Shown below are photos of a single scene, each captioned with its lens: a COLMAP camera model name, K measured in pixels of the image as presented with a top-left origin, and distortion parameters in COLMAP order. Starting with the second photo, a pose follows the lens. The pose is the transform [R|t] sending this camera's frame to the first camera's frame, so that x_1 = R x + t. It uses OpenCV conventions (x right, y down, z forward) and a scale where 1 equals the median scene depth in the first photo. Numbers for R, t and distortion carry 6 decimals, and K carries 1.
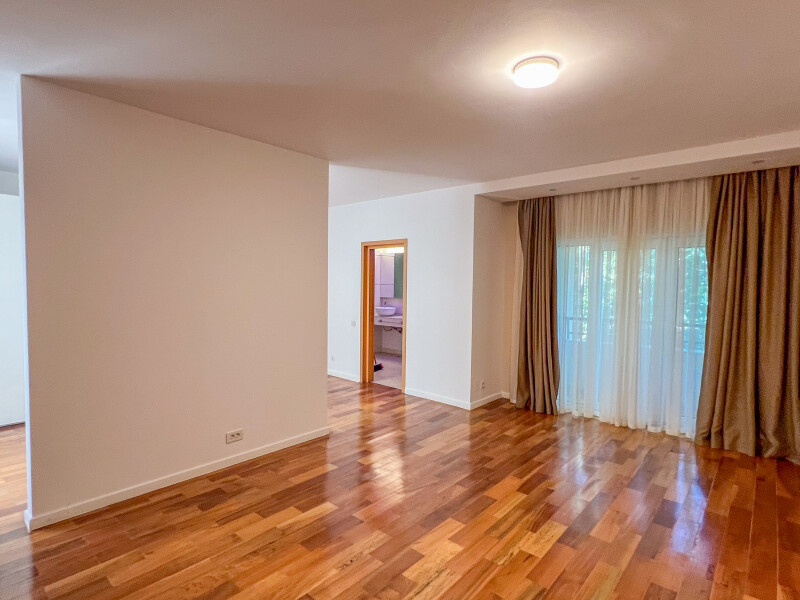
lens RADIAL K [[429.4, 0, 400.0], [0, 429.4, 300.0], [0, 0, 1]] dist [0.003282, 0.000559]
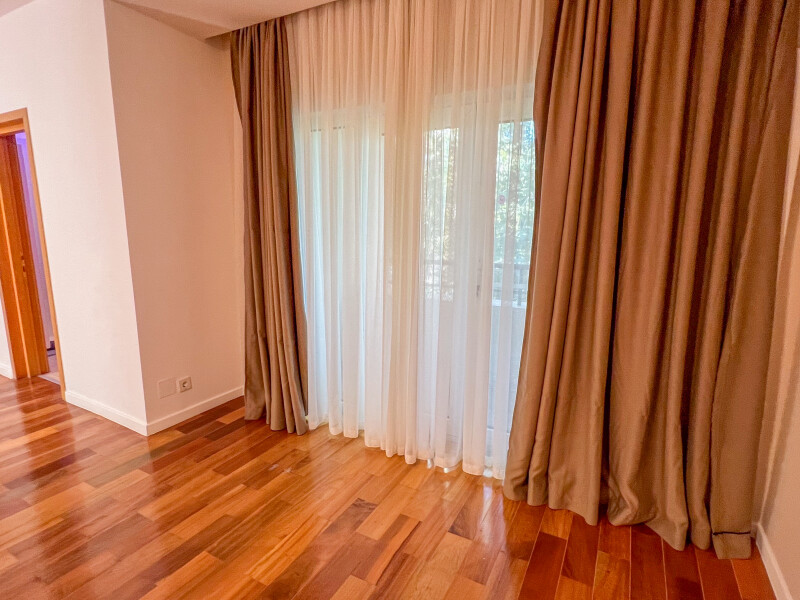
lens RADIAL K [[432.1, 0, 400.0], [0, 432.1, 300.0], [0, 0, 1]] dist [-0.003206, -0.000824]
pose [[0.973936, -0.037345, 0.223728, 0.426287], [0.006329, 0.990444, 0.137773, 0.018911], [-0.226735, -0.132766, 0.964865, 0.514946]]
